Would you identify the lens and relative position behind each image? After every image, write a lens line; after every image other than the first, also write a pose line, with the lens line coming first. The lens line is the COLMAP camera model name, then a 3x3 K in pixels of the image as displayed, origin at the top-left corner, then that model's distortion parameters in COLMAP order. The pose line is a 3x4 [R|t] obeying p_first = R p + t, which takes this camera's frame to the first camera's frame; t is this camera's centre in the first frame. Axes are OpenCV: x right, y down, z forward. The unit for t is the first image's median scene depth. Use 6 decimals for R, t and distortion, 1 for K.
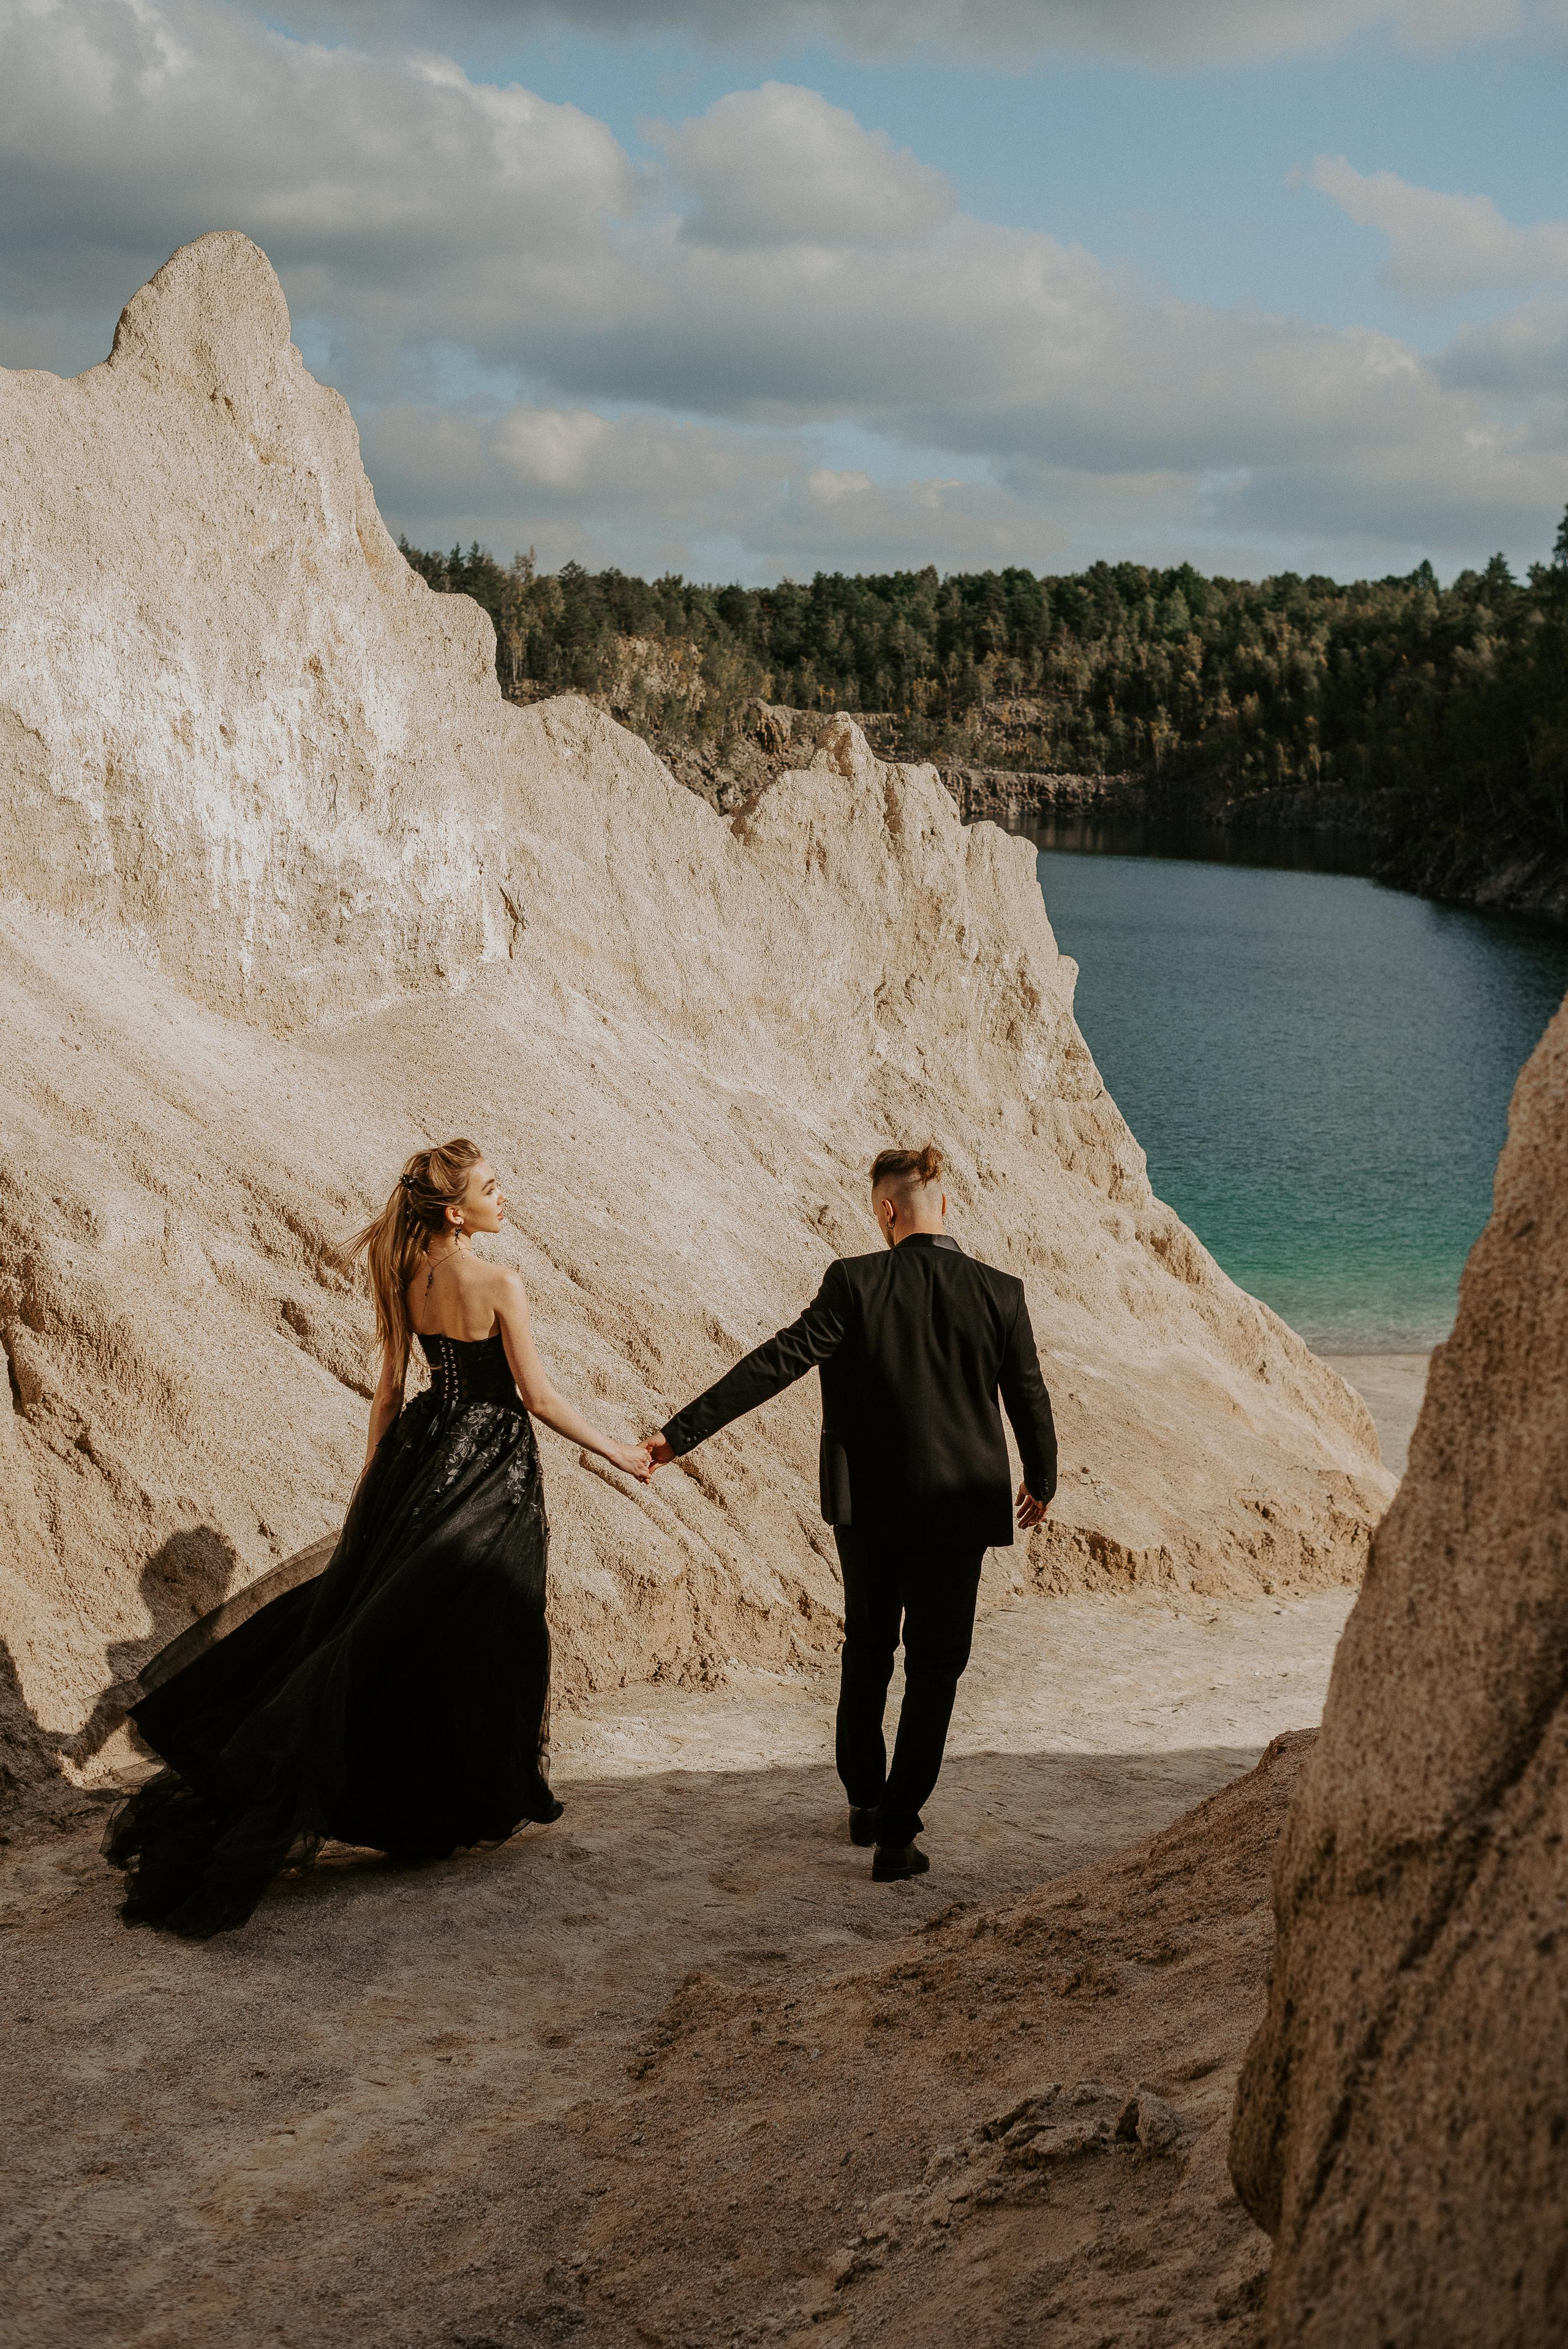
lens RADIAL K [[2508.8, 0, 790.6], [0, 2508.8, 1172.2], [0, 0, 1]] dist [-0.050899, 0.000000]
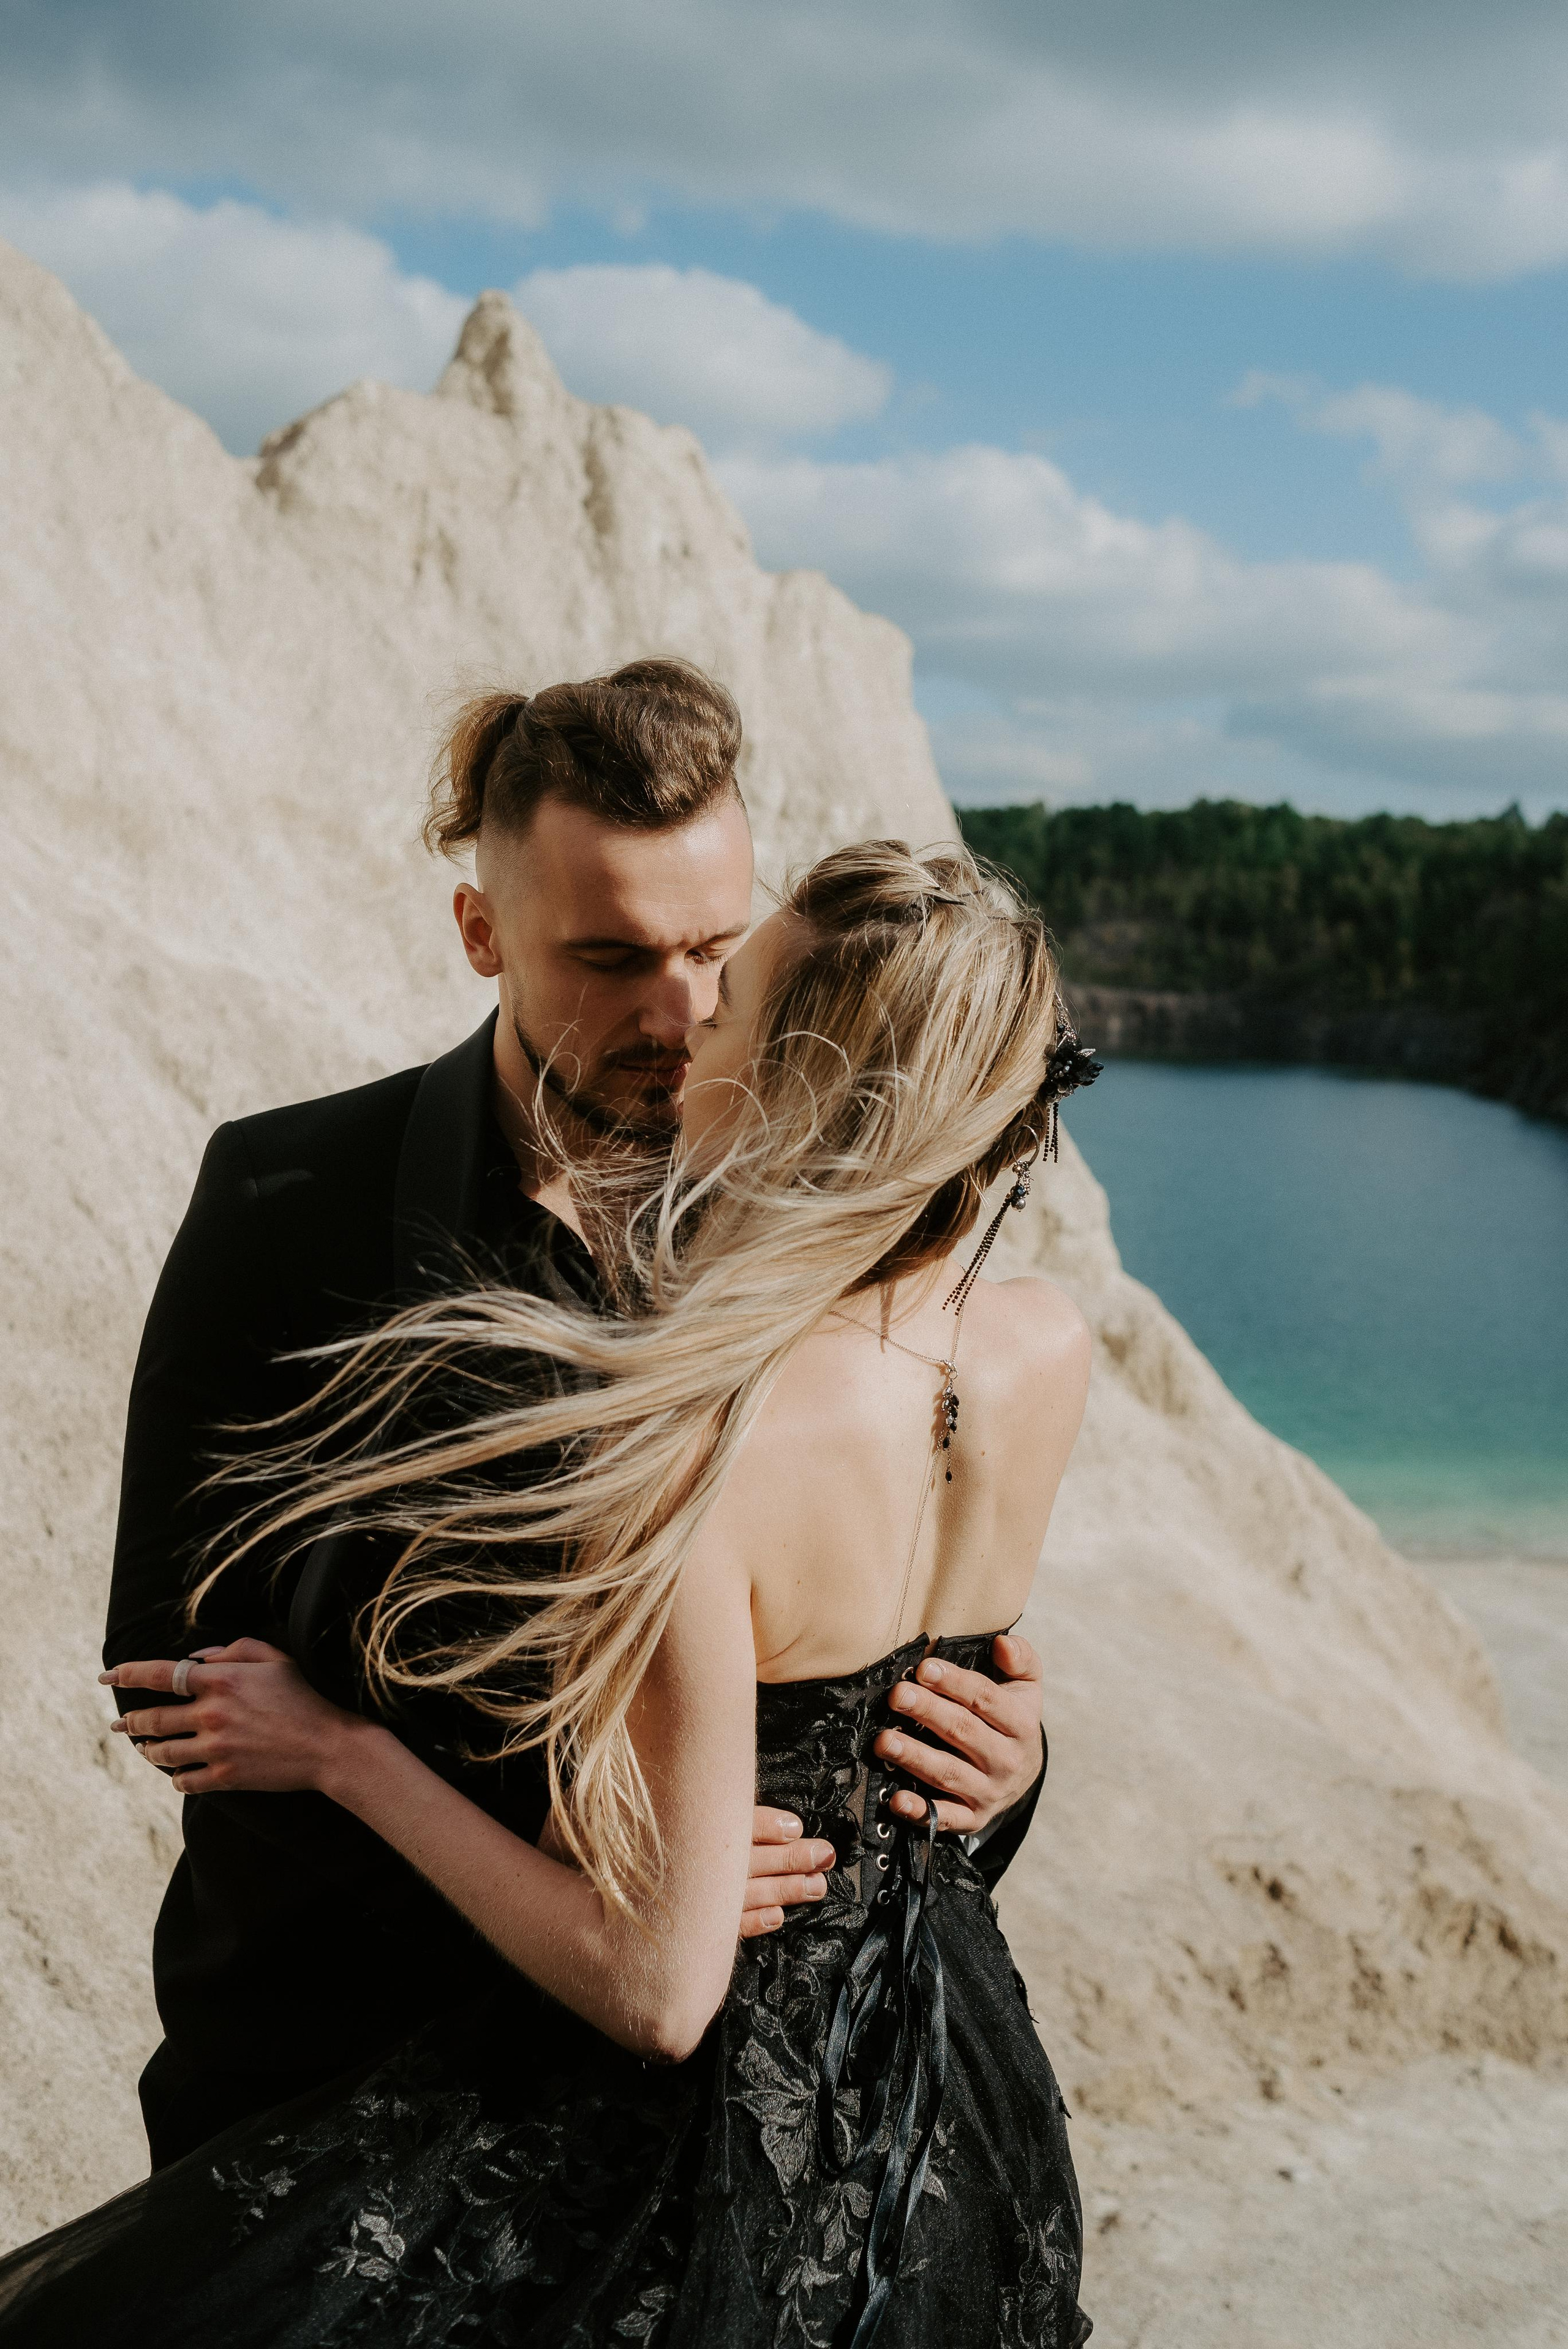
lens RADIAL K [[2403.3, 0, 778.8], [0, 2403.3, 1166.0], [0, 0, 1]] dist [-0.056731, 0.000000]
pose [[0.998423, 0.025456, -0.050029, 0.109984], [-0.029564, 0.996097, -0.083164, 0.040441], [0.047716, 0.084512, 0.995279, 0.514839]]
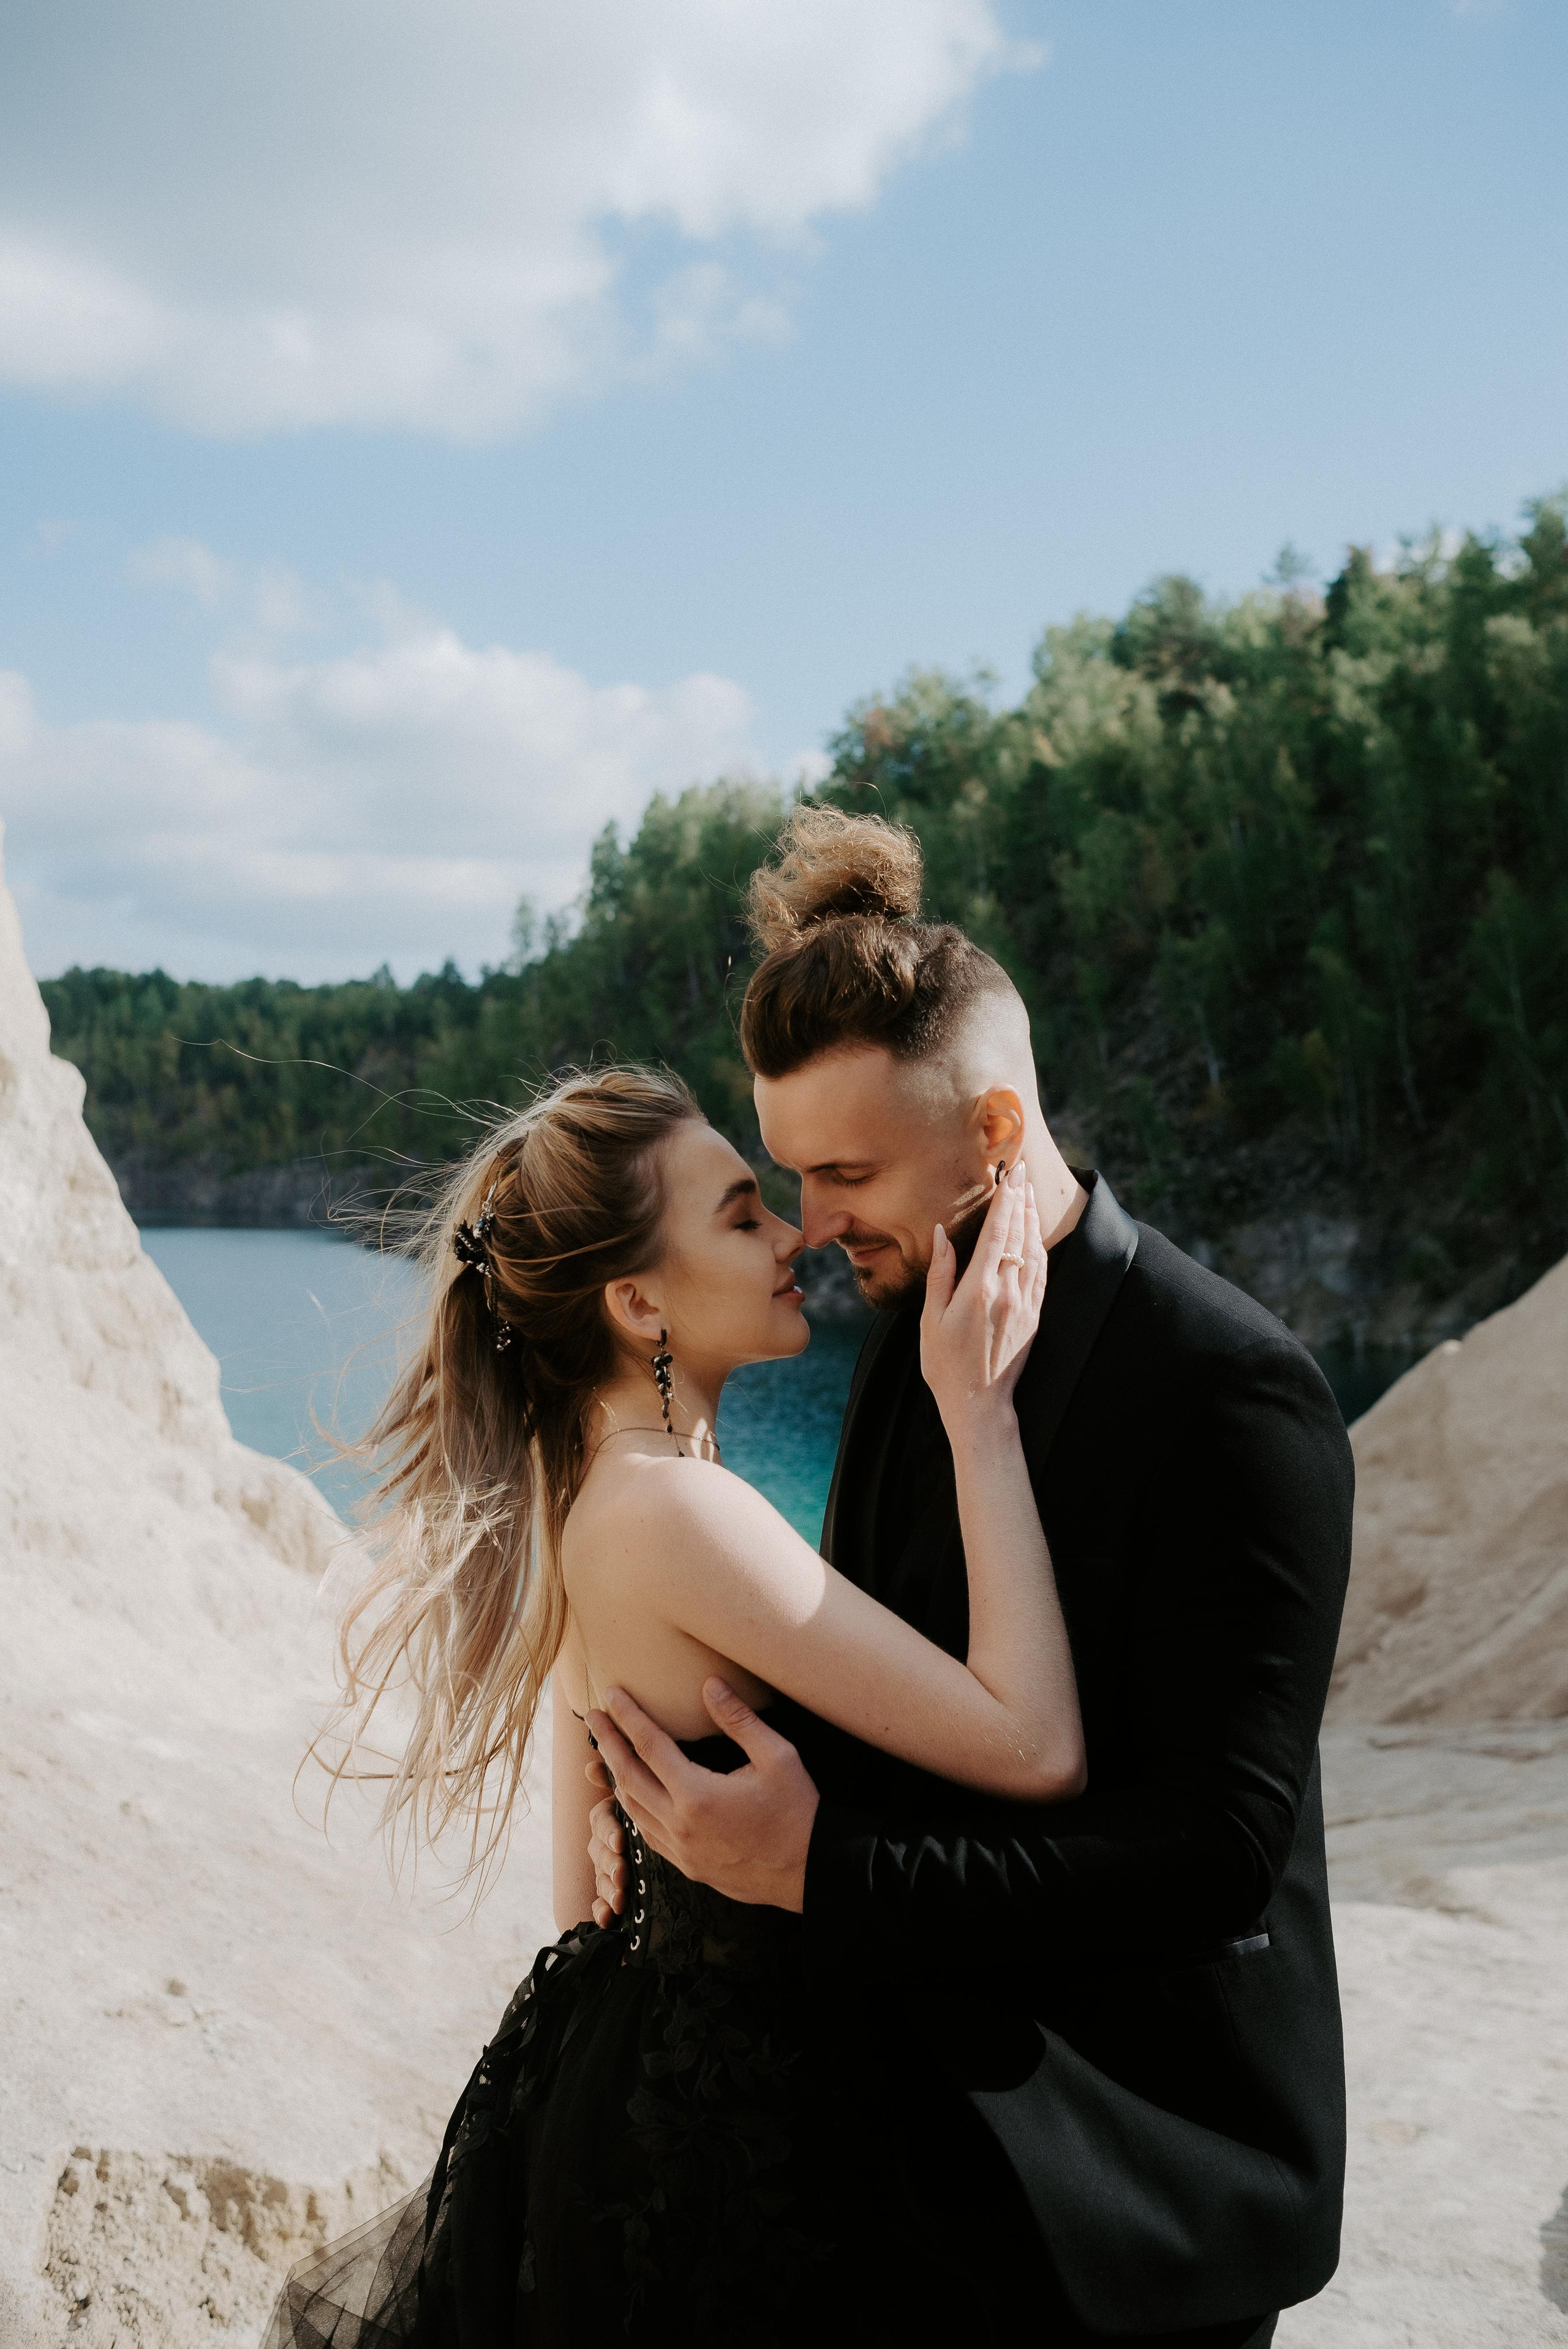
lens RADIAL K [[2403.3, 0, 789.7], [0, 2403.3, 1167.8], [0, 0, 1]] dist [-0.056731, 0.000000]
pose [[0.917205, -0.026454, 0.397536, 0.050589], [0.087648, 0.986747, -0.136560, 0.041666], [-0.388654, 0.160097, 0.907368, 0.507463]]
